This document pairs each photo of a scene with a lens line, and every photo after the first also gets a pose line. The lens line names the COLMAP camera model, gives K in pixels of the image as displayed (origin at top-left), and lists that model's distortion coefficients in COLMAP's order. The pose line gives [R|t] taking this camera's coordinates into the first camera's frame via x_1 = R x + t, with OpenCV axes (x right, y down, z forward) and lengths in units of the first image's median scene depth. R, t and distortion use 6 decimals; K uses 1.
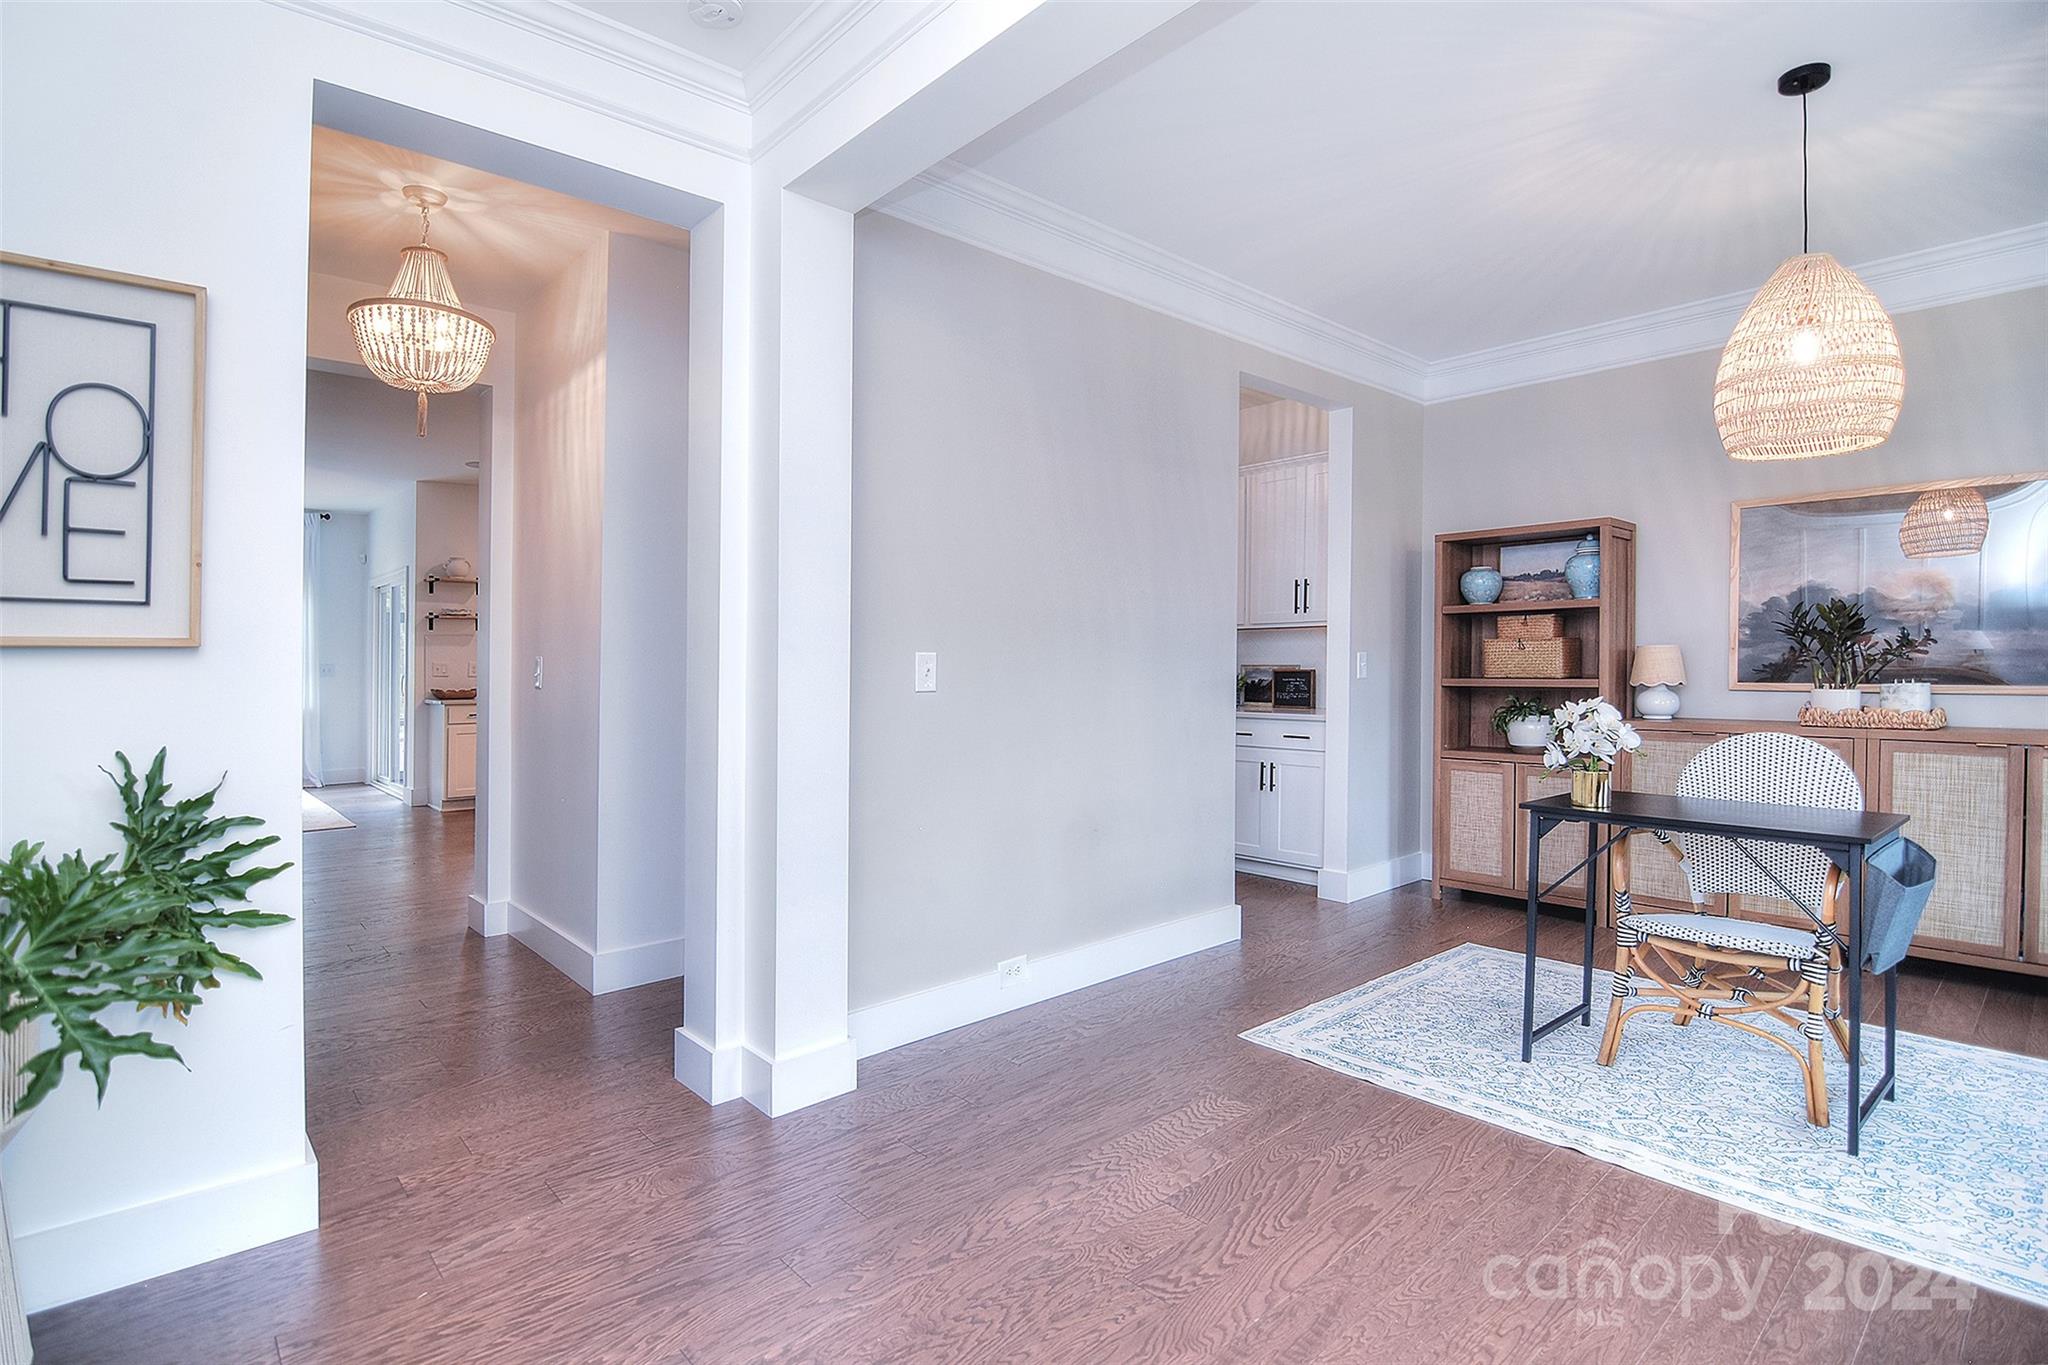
lens RADIAL K [[991.5, 0, 1023.4], [0, 991.5, 674.3], [0, 0, 1]] dist [-0.006008, -0.007971]
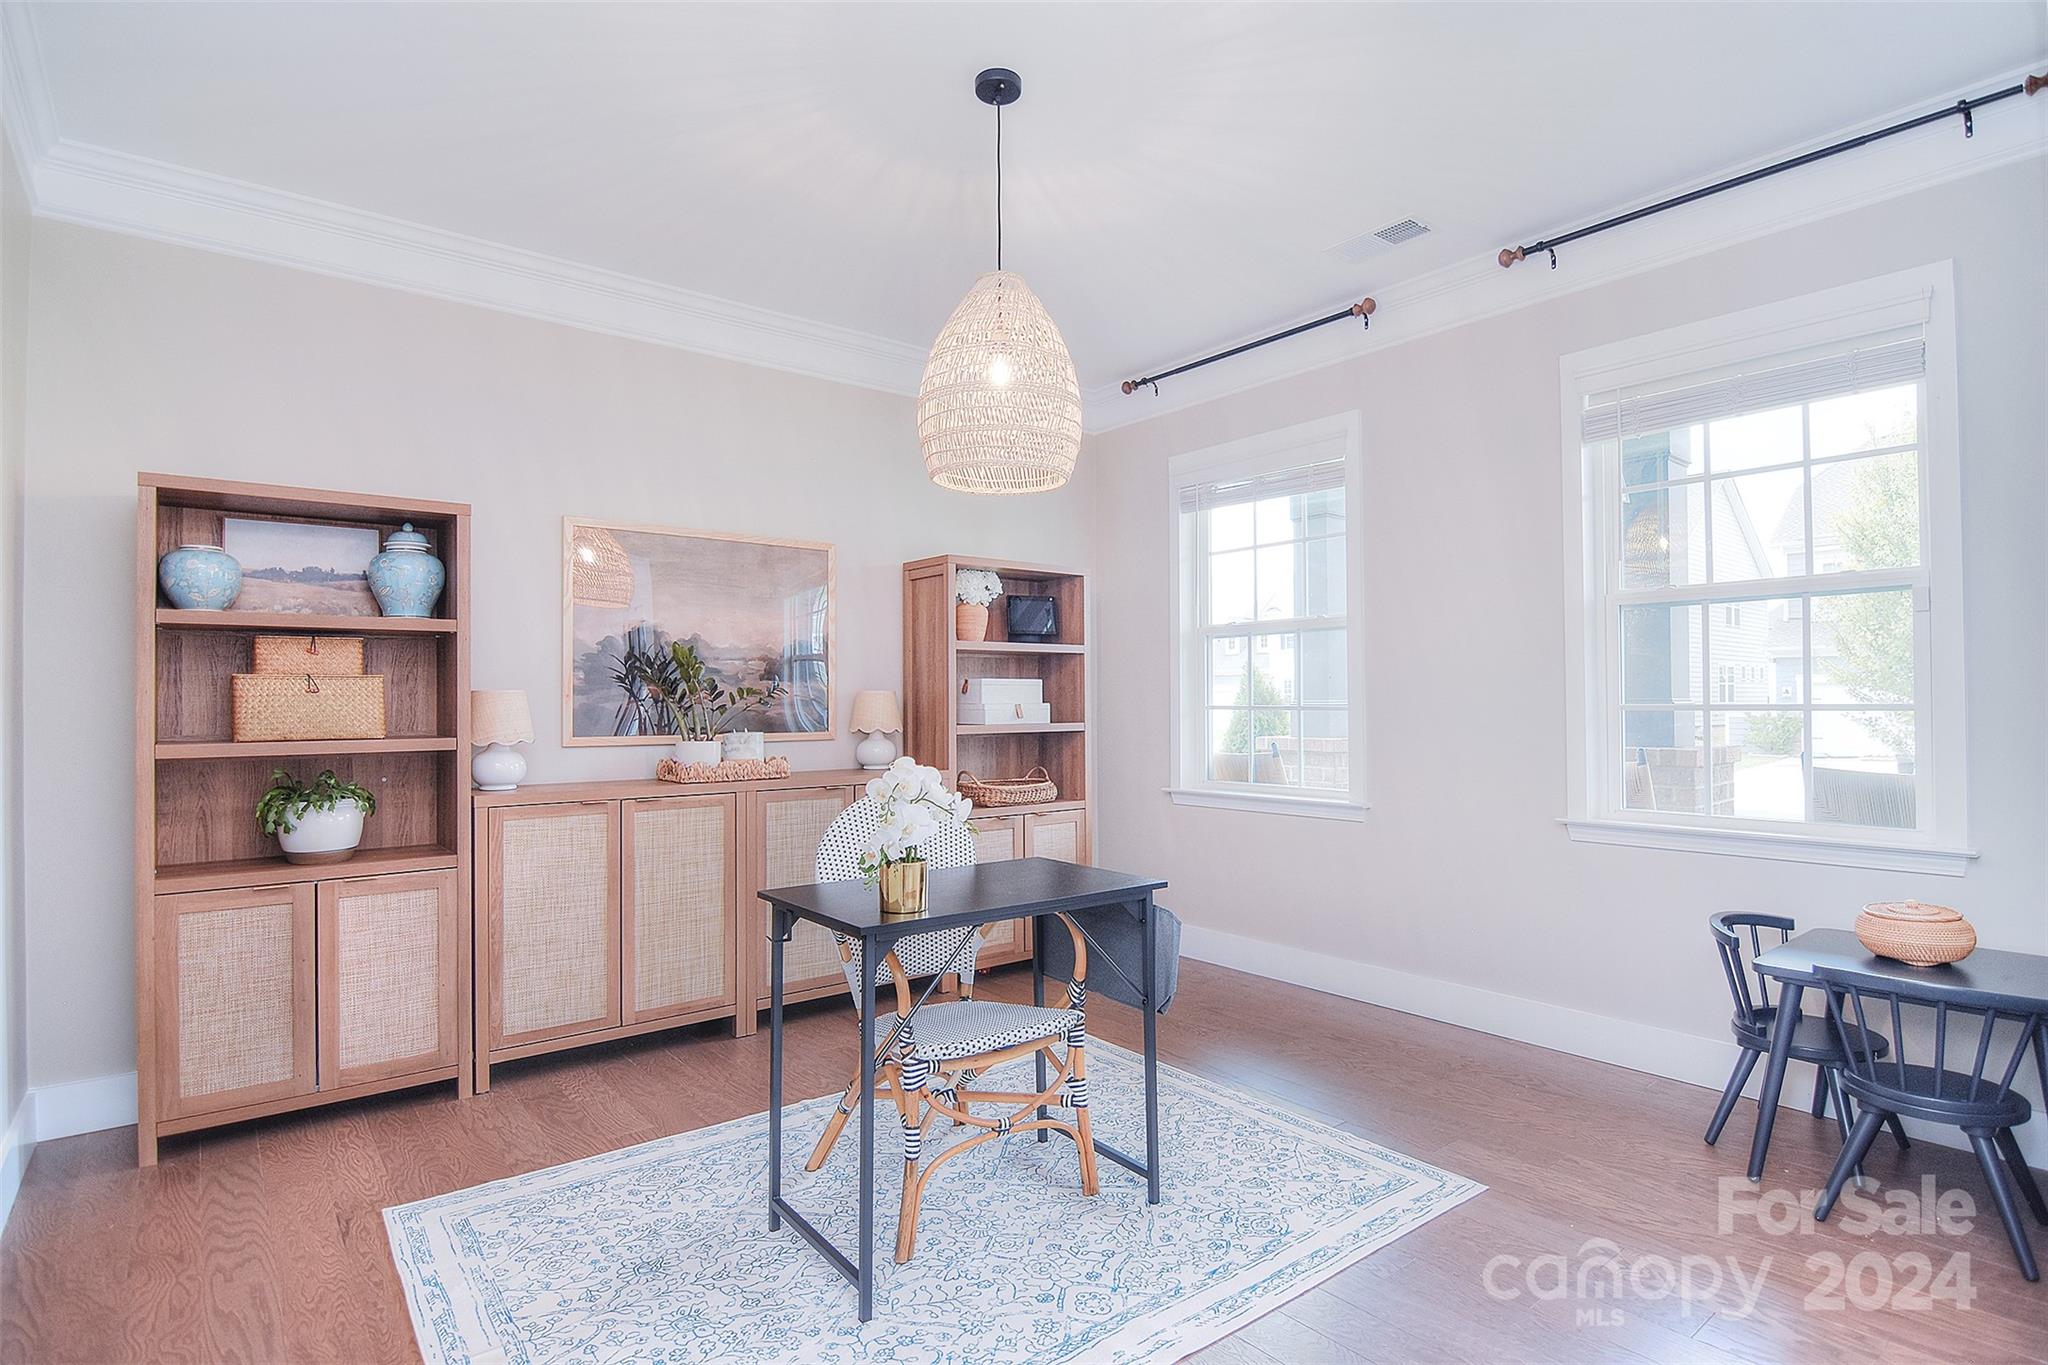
lens RADIAL K [[1046.1, 0, 1024.4], [0, 1046.1, 696.1], [0, 0, 1]] dist [-0.000778, -0.000043]
pose [[0.043998, 0.010323, 0.998978, -0.132026], [0.010628, 0.999885, -0.010800, -0.012463], [-0.998975, 0.011092, 0.043883, 0.585881]]
